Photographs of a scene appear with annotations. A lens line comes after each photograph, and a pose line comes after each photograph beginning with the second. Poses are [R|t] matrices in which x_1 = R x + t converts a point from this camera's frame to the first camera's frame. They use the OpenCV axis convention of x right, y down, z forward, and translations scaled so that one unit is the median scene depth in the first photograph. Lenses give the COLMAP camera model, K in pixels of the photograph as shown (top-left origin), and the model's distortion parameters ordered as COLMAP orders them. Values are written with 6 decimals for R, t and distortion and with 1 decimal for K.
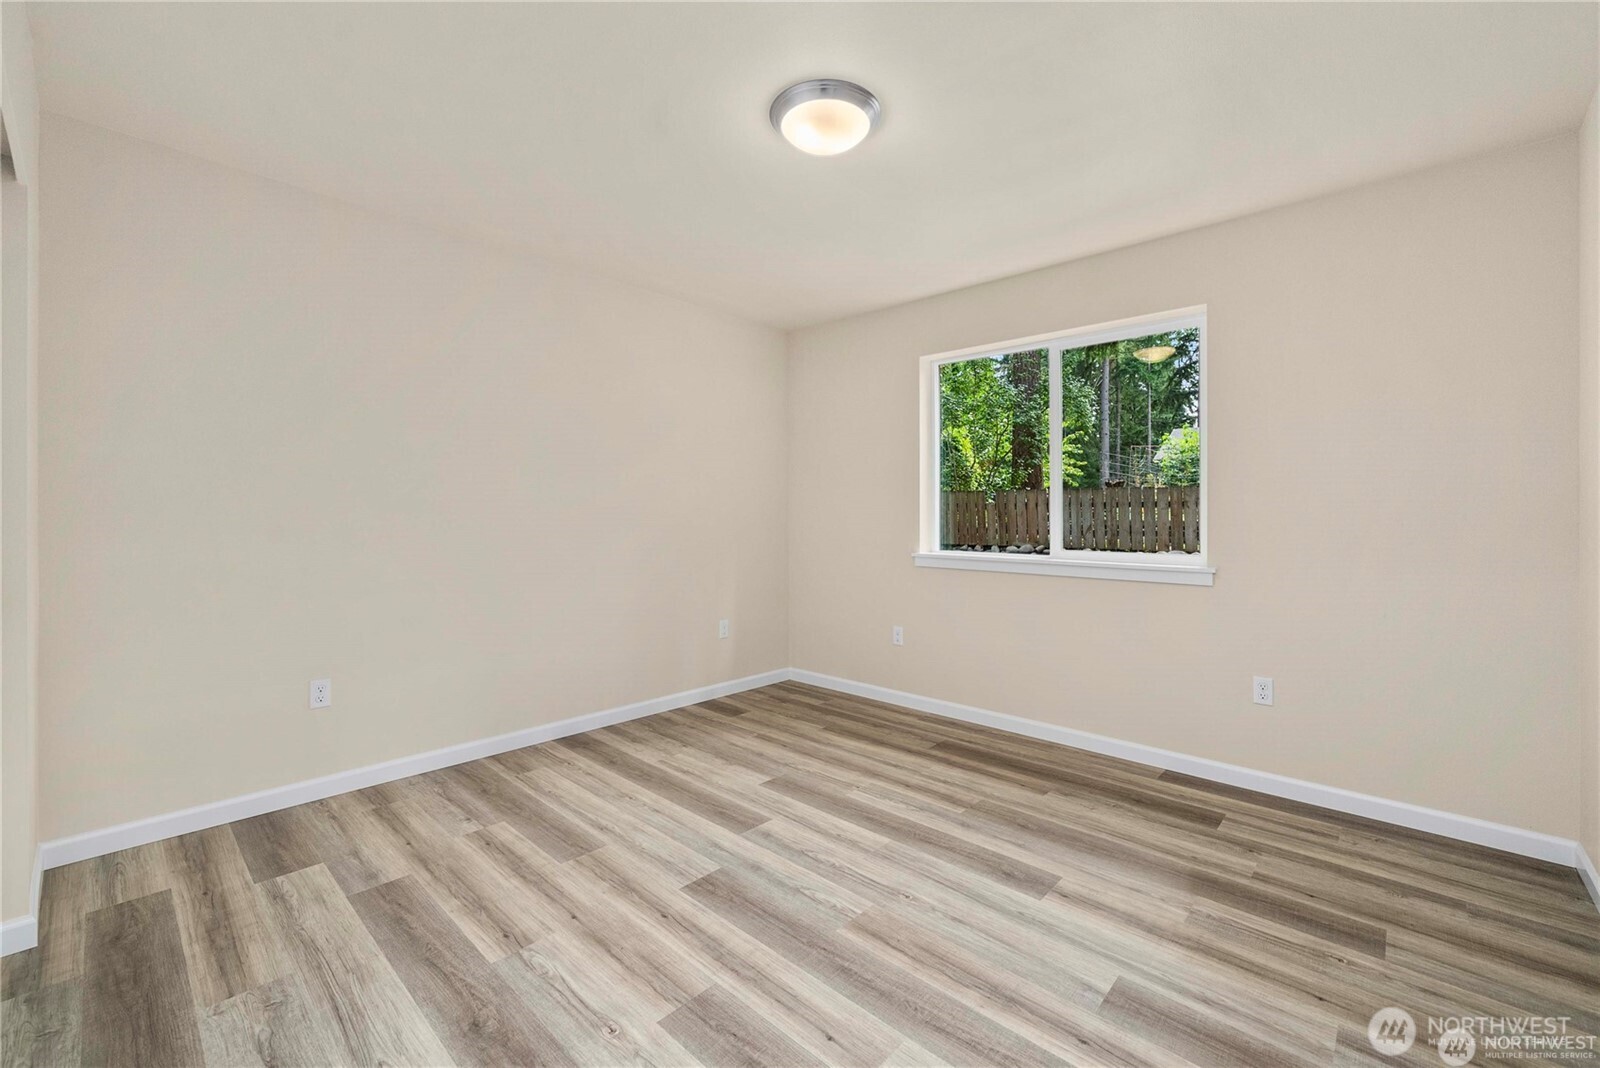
lens RADIAL K [[624.7, 0, 803.6], [0, 624.7, 527.1], [0, 0, 1]] dist [0.000666, -0.000133]
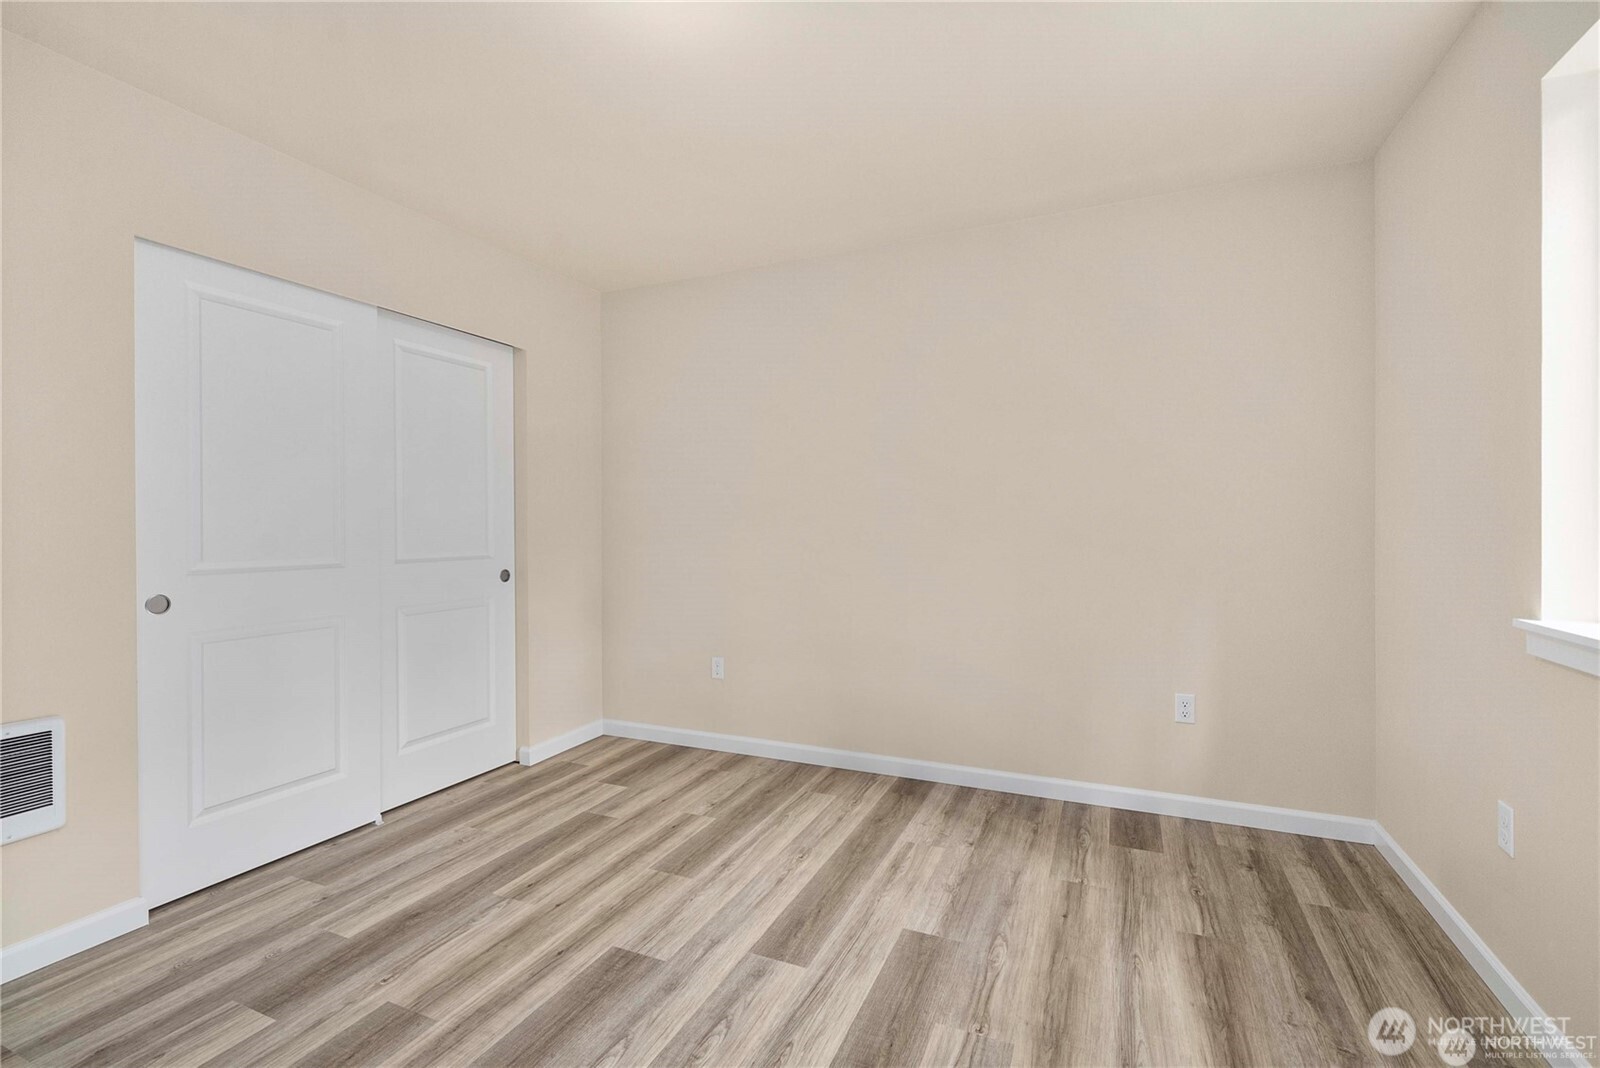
lens RADIAL K [[736.3, 0, 797.4], [0, 736.3, 527.9], [0, 0, 1]] dist [0.001379, -0.000445]
pose [[0.329607, -0.003732, -0.944111, 0.588381], [-0.007071, 0.999954, -0.006422, 0.016201], [0.944092, 0.008792, 0.329566, 0.649727]]
